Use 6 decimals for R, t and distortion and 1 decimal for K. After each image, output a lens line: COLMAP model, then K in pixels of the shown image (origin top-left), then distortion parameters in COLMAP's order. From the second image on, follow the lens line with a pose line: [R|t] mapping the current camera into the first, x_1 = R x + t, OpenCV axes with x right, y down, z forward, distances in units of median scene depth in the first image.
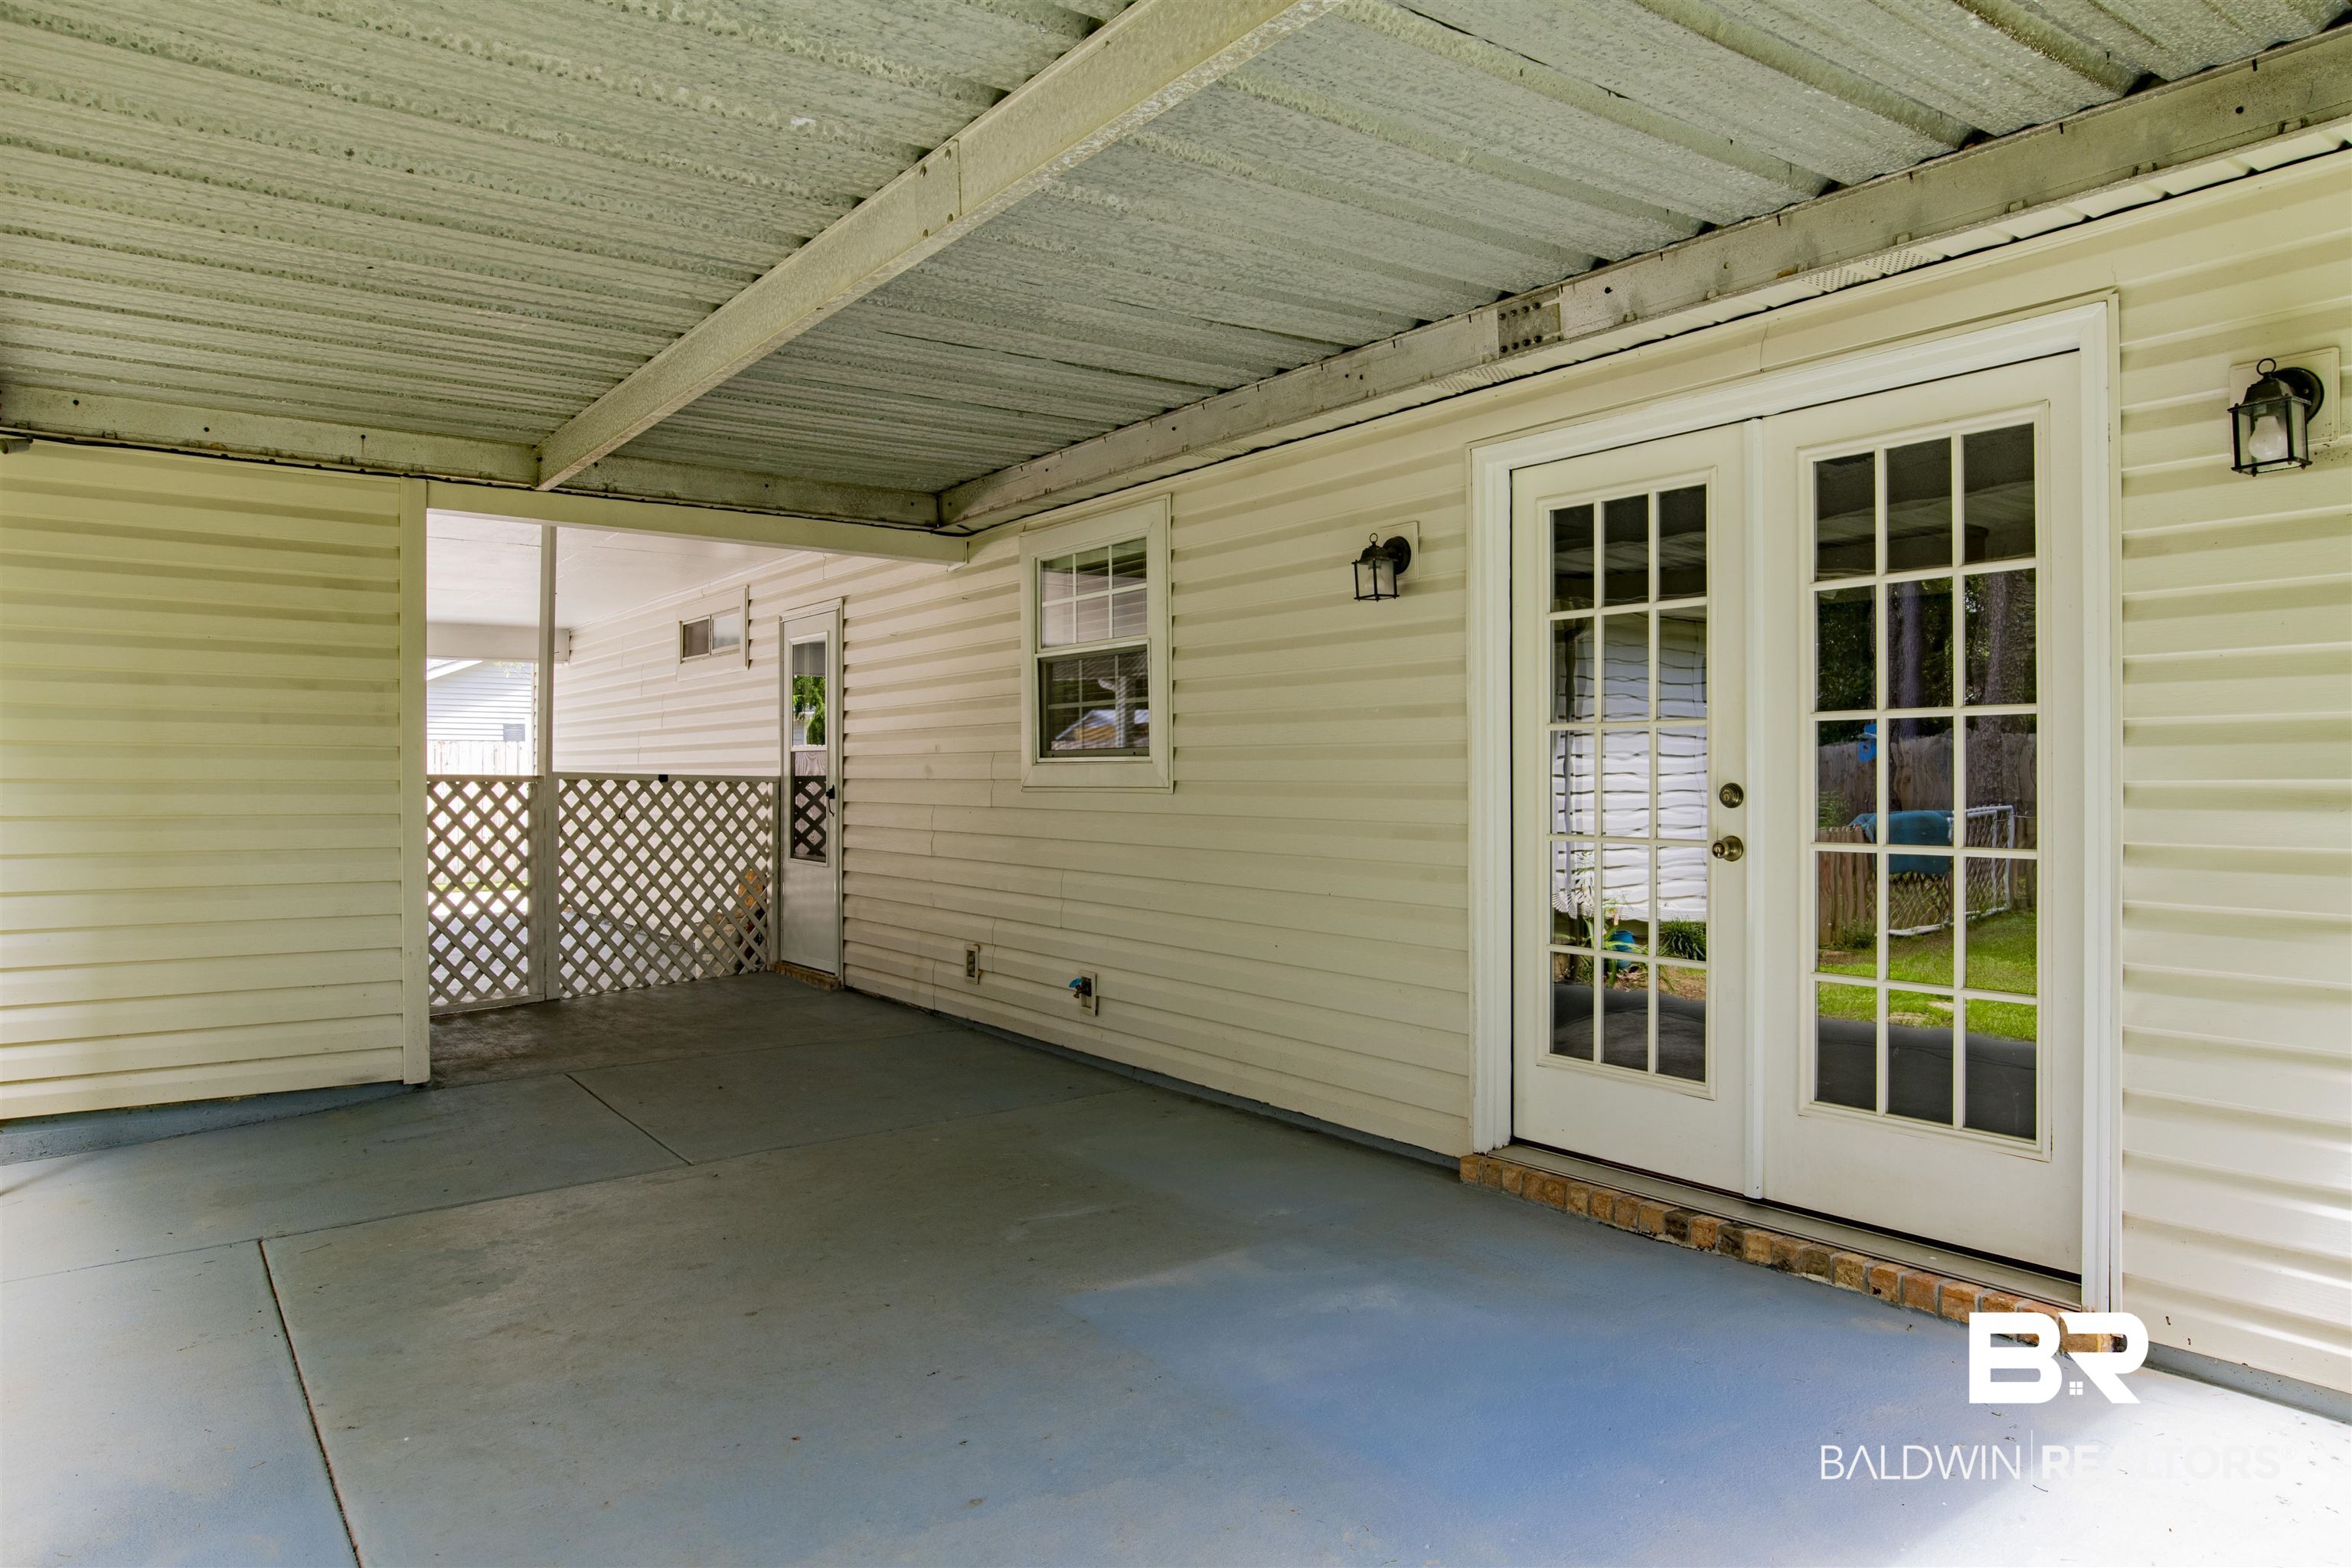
lens RADIAL K [[1530.9, 0, 1176.1], [0, 1530.9, 773.8], [0, 0, 1]] dist [0.001931, 0.000759]
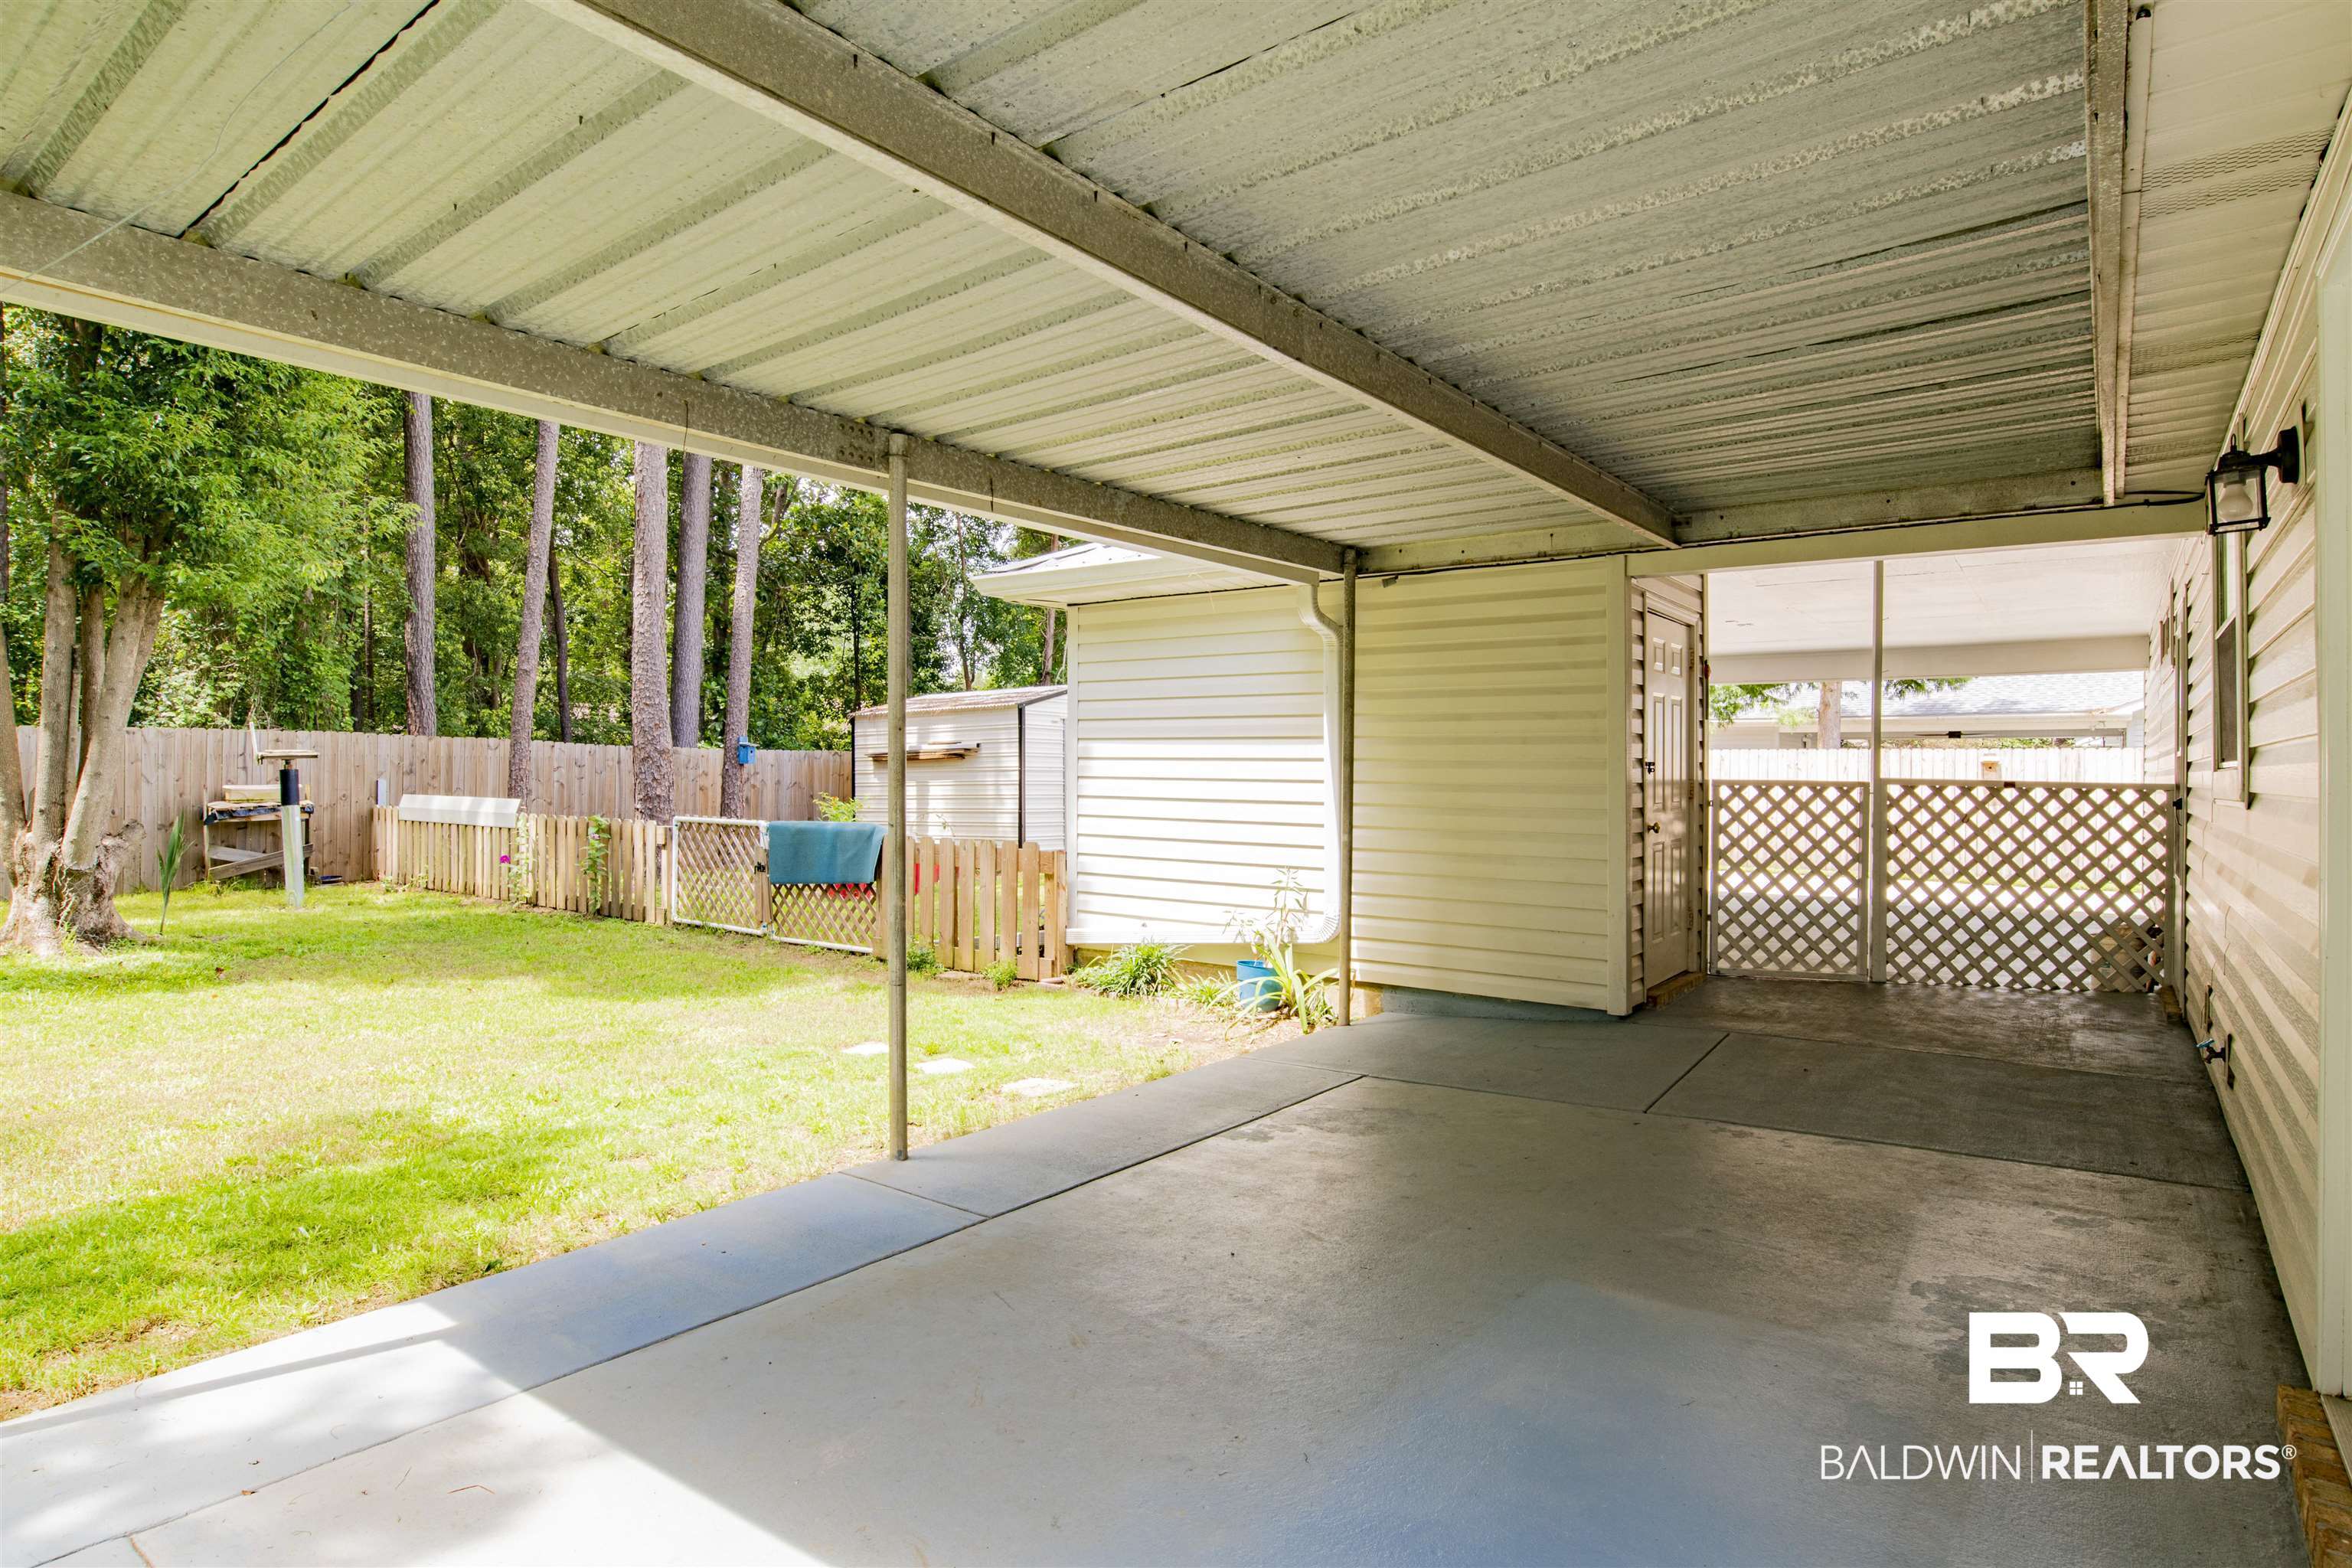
lens RADIAL K [[1281.0, 0, 1172.9], [0, 1281.0, 786.6], [0, 0, 1]] dist [-0.000976, -0.000189]
pose [[0.321941, 0.008169, -0.946725, 0.321065], [-0.002888, 0.999967, 0.007646, -0.000936], [0.946755, 0.000272, 0.321954, 0.218739]]
